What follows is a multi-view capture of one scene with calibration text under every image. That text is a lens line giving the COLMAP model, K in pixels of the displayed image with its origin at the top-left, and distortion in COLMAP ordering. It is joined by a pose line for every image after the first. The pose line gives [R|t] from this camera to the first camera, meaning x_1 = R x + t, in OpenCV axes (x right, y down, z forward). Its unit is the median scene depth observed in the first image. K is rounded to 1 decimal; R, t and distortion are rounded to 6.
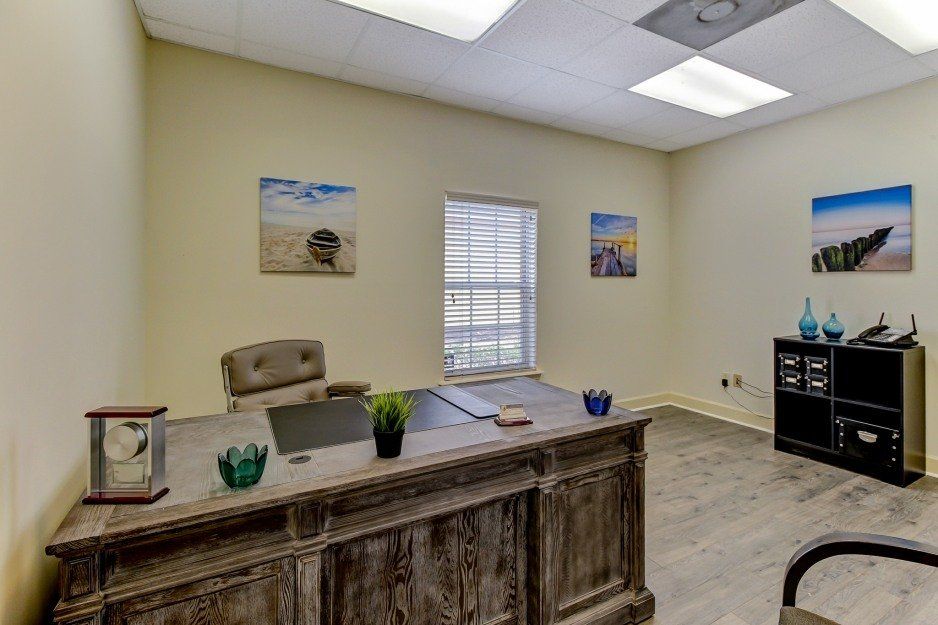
lens RADIAL K [[456.3, 0, 482.0], [0, 456.3, 288.0], [0, 0, 1]] dist [0.010079, -0.000250]
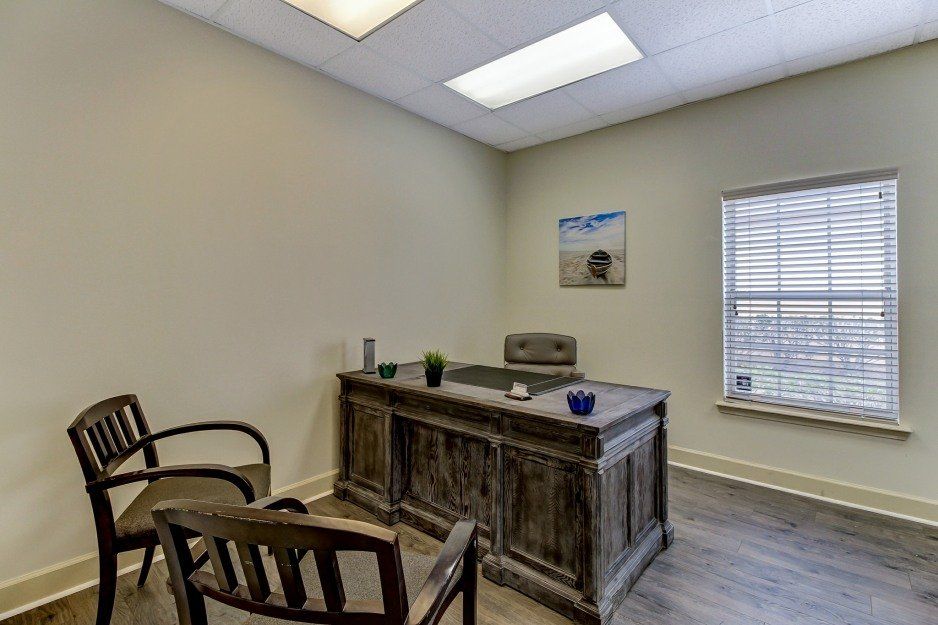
lens RADIAL K [[456.3, 0, 463.4], [0, 456.3, 298.2], [0, 0, 1]] dist [0.010079, -0.000250]
pose [[0.302128, -0.003143, -0.953262, 0.754973], [-0.012041, 0.999902, -0.007113, 0.015696], [0.953191, 0.013627, 0.302060, 0.279671]]
